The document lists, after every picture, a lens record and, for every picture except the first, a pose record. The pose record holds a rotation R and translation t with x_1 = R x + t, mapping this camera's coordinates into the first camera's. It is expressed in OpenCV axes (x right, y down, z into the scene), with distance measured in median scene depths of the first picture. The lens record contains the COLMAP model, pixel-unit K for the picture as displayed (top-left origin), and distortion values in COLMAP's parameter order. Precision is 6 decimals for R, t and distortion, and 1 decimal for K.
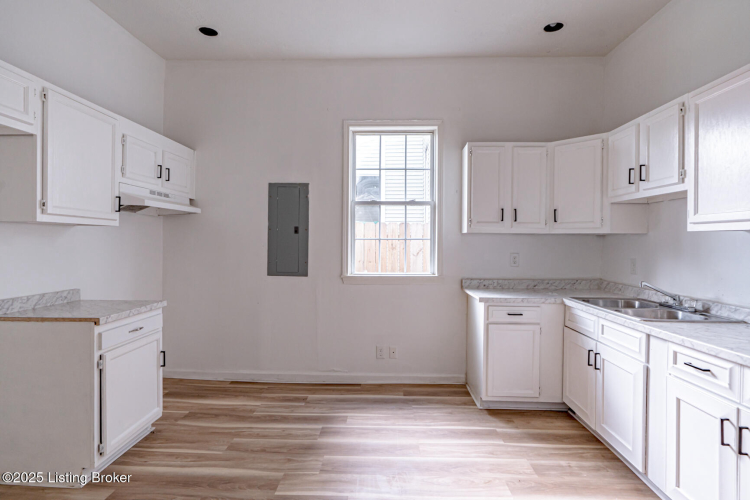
lens RADIAL K [[375.5, 0, 379.9], [0, 375.5, 245.8], [0, 0, 1]] dist [-0.010922, 0.000061]
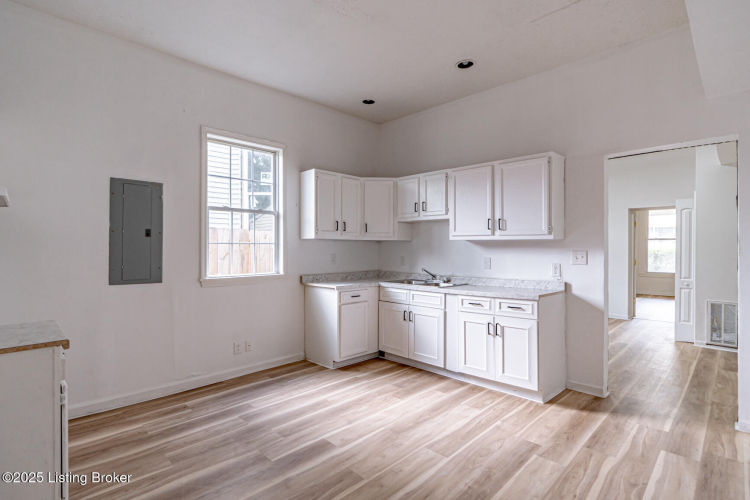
lens RADIAL K [[360.9, 0, 380.0], [0, 360.9, 247.9], [0, 0, 1]] dist [-0.014335, -0.000041]
pose [[0.683997, -0.004628, 0.729470, -0.560462], [0.009455, 0.999952, -0.002522, 0.002680], [-0.729423, 0.008622, 0.684008, -0.012100]]
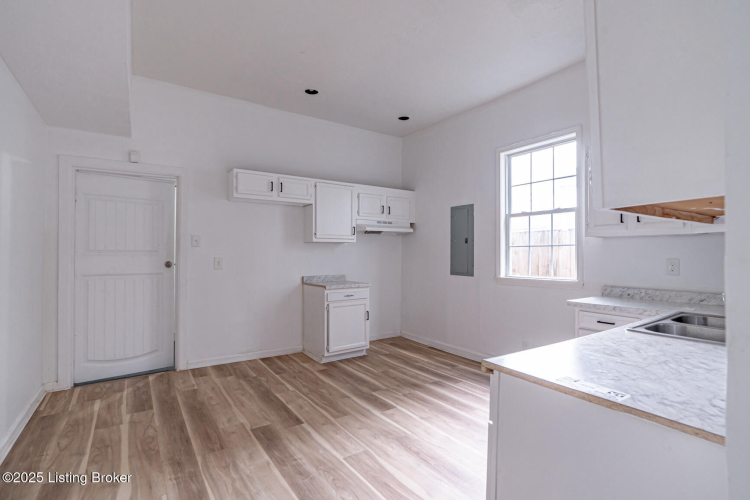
lens RADIAL K [[360.9, 0, 380.0], [0, 360.9, 247.9], [0, 0, 1]] dist [-0.014335, -0.000041]
pose [[0.596513, -0.019868, -0.802357, 0.718338], [-0.000807, 0.999678, -0.025354, 0.018761], [0.802603, 0.015771, 0.596305, 0.008887]]
